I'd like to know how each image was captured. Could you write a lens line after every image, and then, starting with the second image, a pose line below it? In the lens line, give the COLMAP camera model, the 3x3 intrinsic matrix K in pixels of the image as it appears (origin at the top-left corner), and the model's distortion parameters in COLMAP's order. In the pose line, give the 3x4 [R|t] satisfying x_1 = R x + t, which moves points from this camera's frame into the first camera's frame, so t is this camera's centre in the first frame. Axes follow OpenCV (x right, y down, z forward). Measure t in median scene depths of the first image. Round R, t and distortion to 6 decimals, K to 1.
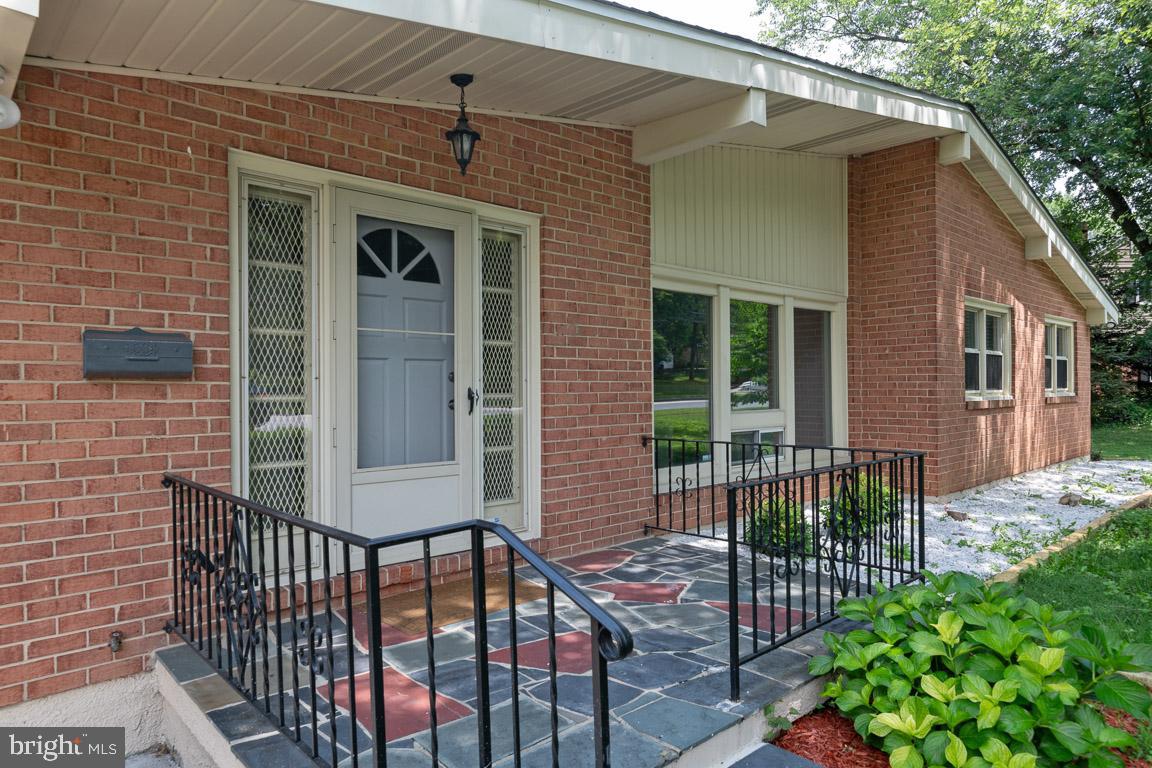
lens RADIAL K [[684.9, 0, 576.0], [0, 684.9, 384.0], [0, 0, 1]] dist [0.000810, 0.000019]
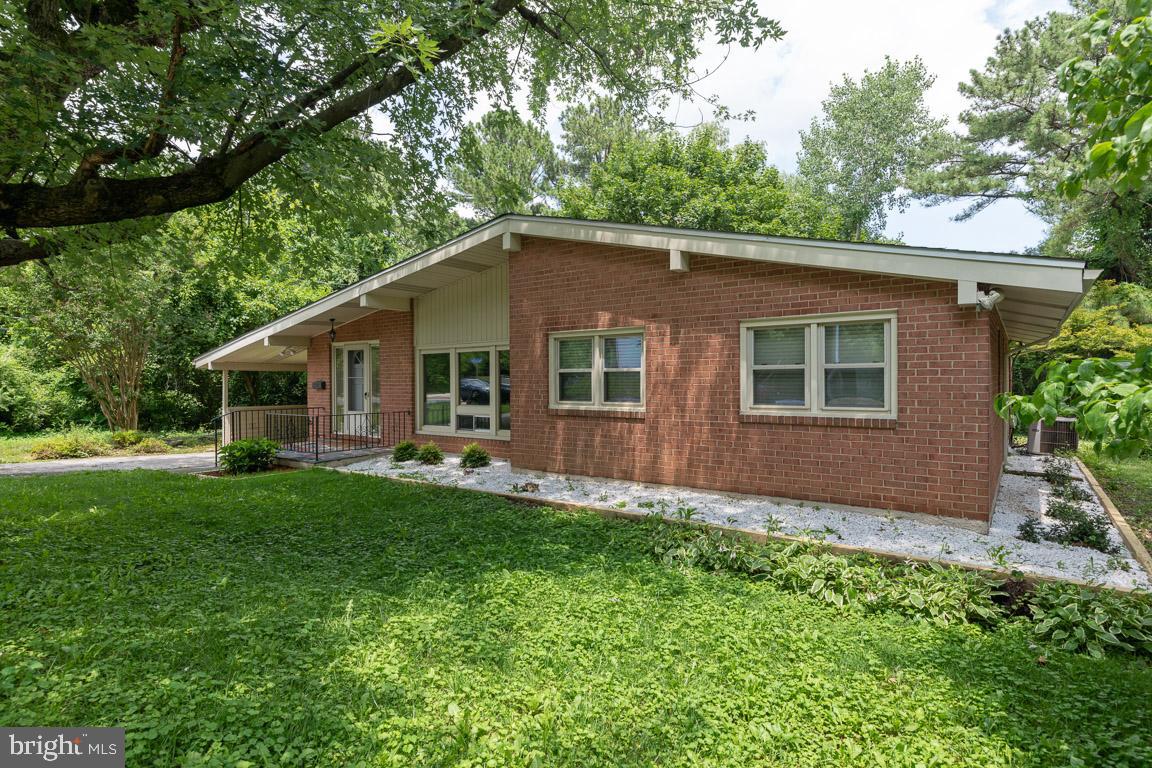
lens RADIAL K [[603.3, 0, 576.0], [0, 603.3, 384.0], [0, 0, 1]] dist [-0.000393, -0.000012]
pose [[0.190675, 0.007932, -0.981621, 2.280788], [0.002369, 0.999961, 0.008541, -0.042374], [0.981650, -0.003954, 0.190649, 1.047634]]
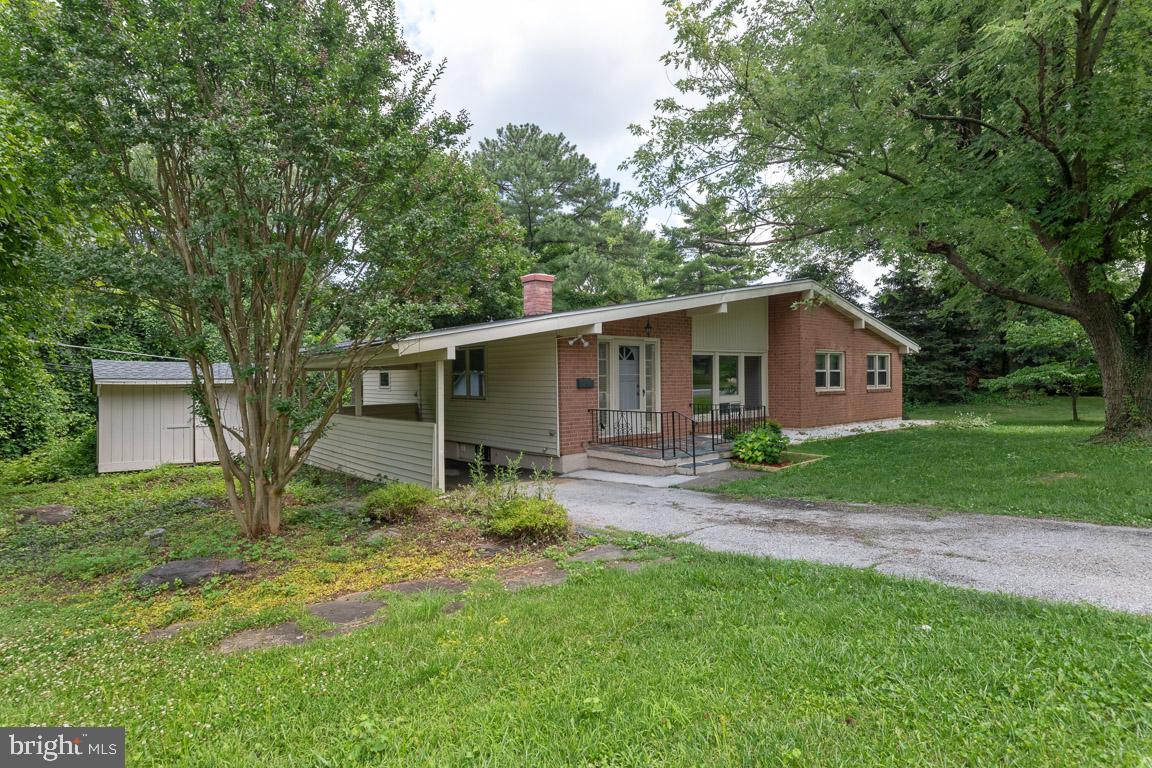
lens RADIAL K [[603.3, 0, 576.0], [0, 603.3, 384.0], [0, 0, 1]] dist [-0.000393, -0.000012]
pose [[0.998813, -0.002952, -0.048610, -0.256852], [0.003929, 0.999792, 0.019998, -0.062564], [0.048541, -0.020165, 0.998618, -1.591982]]
